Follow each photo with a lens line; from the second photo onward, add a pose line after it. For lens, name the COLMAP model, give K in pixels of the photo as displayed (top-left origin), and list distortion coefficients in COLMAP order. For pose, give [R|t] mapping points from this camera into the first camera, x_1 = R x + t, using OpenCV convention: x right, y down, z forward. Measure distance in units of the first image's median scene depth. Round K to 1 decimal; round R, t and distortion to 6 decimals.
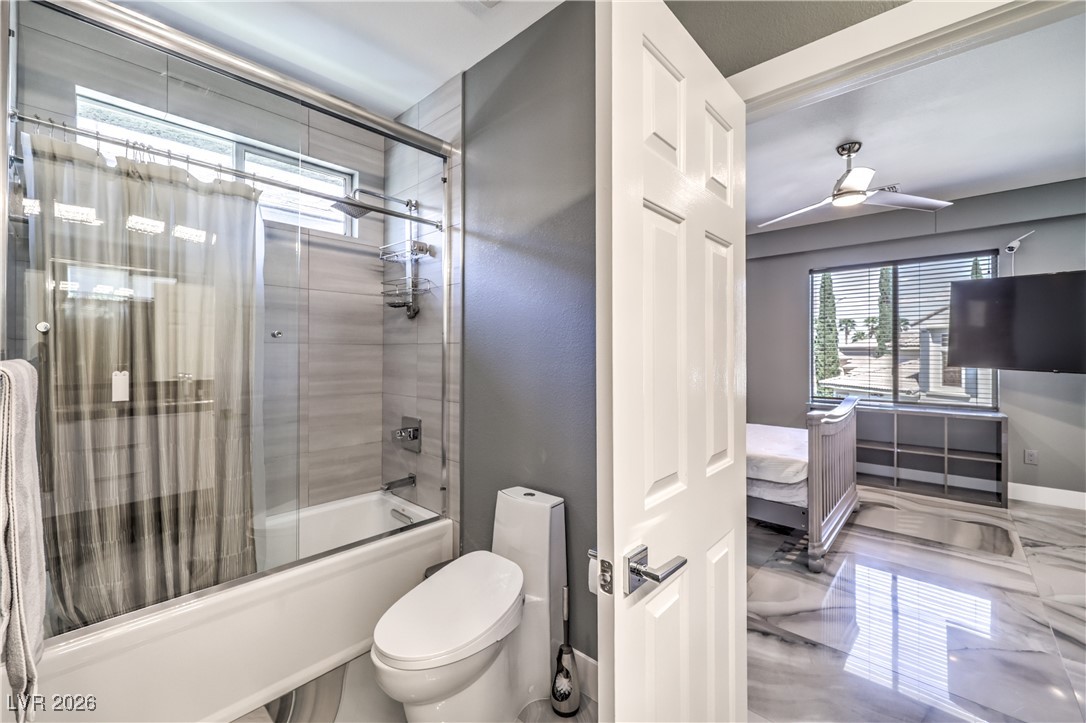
lens RADIAL K [[443.0, 0, 548.1], [0, 443.0, 352.6], [0, 0, 1]] dist [0.007134, -0.000403]
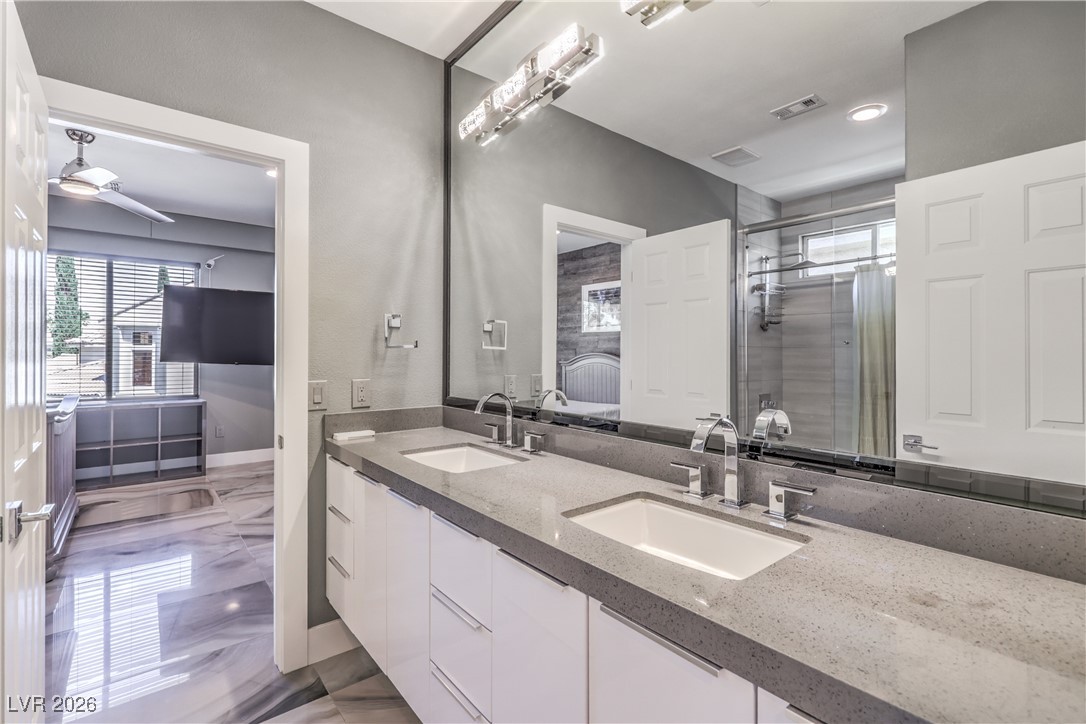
lens RADIAL K [[494.4, 0, 543.0], [0, 494.4, 353.3], [0, 0, 1]] dist [0.002425, 0.000129]
pose [[0.144351, 0.001427, 0.989526, -0.192542], [-0.004703, 0.999989, -0.000756, 0.008405], [-0.989515, -0.004544, 0.144356, -0.120764]]
